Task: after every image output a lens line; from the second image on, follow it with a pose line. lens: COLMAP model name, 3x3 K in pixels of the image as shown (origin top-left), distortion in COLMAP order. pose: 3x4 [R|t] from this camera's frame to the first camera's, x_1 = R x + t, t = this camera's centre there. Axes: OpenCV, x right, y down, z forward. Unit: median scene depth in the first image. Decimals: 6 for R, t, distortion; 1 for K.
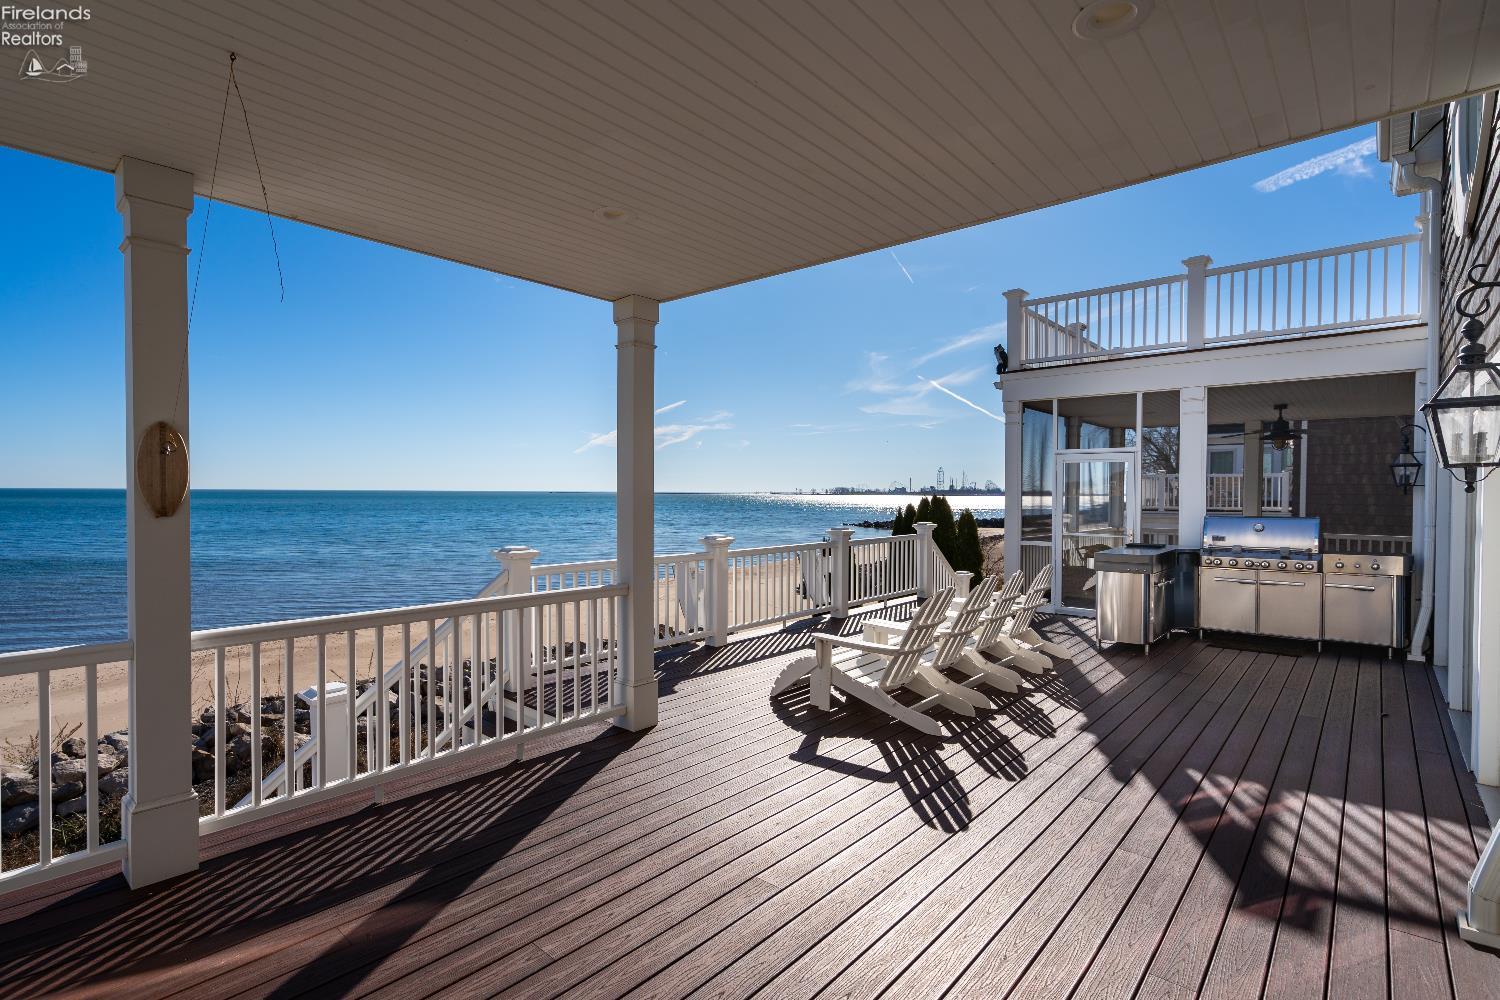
lens RADIAL K [[719.4, 0, 750.0], [0, 719.4, 500.0], [0, 0, 1]] dist [0.002648, 0.000244]
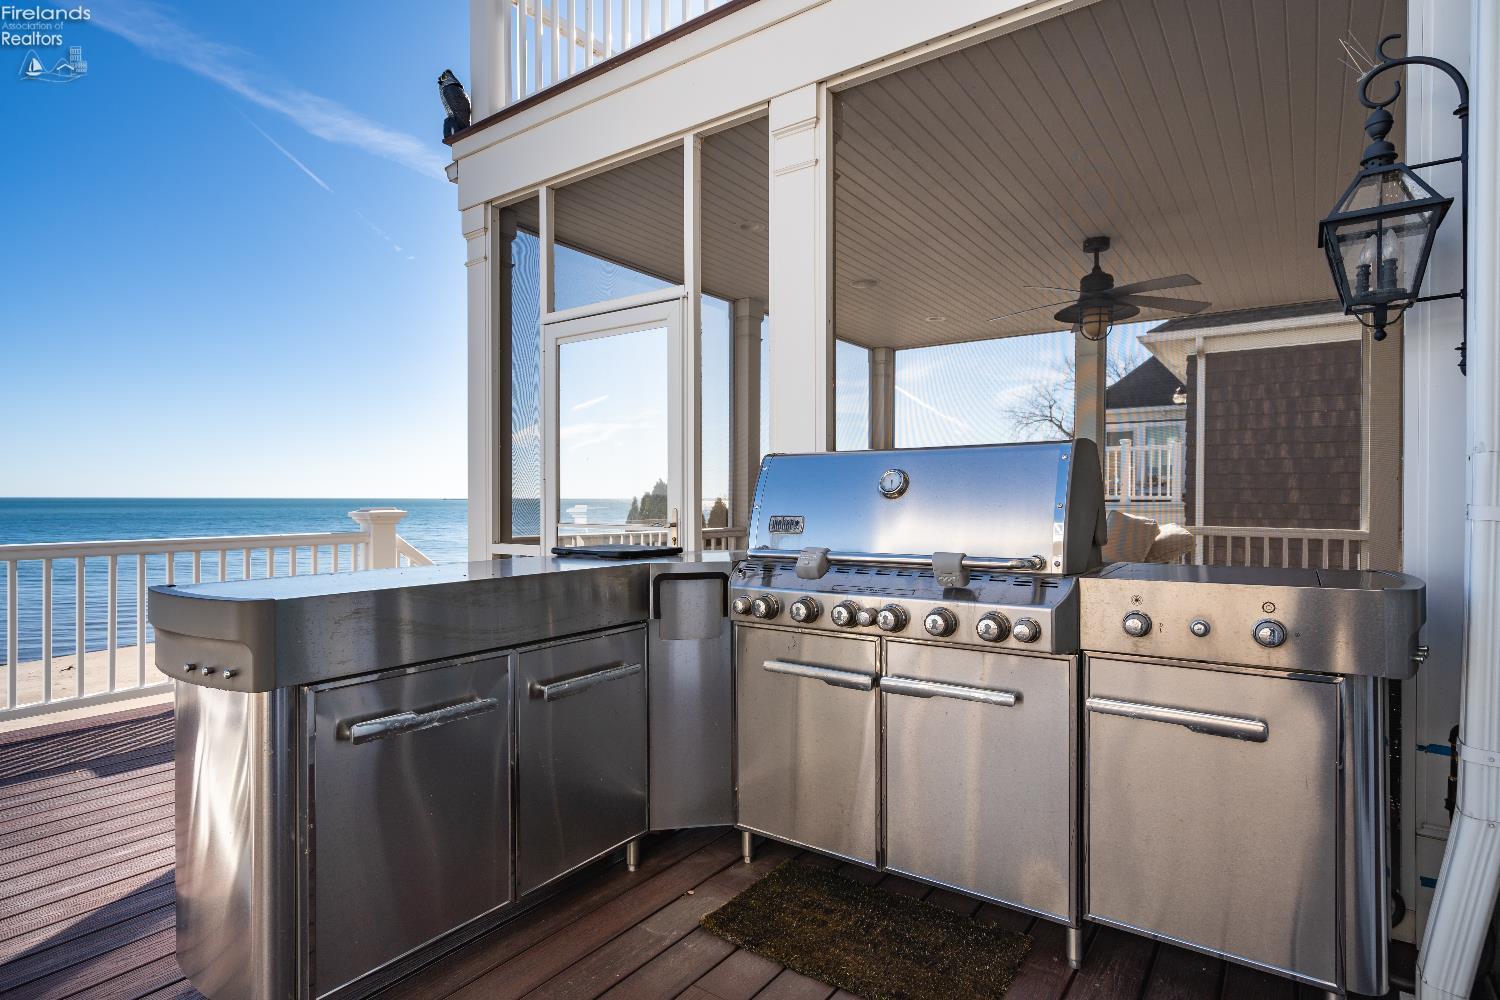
lens RADIAL K [[787.2, 0, 750.0], [0, 787.2, 500.0], [0, 0, 1]] dist [0.000710, 0.000201]
pose [[0.994819, -0.004818, 0.101551, 0.506039], [0.006017, 0.999916, -0.011508, 0.039205], [-0.101487, 0.012059, 0.994764, 0.573596]]
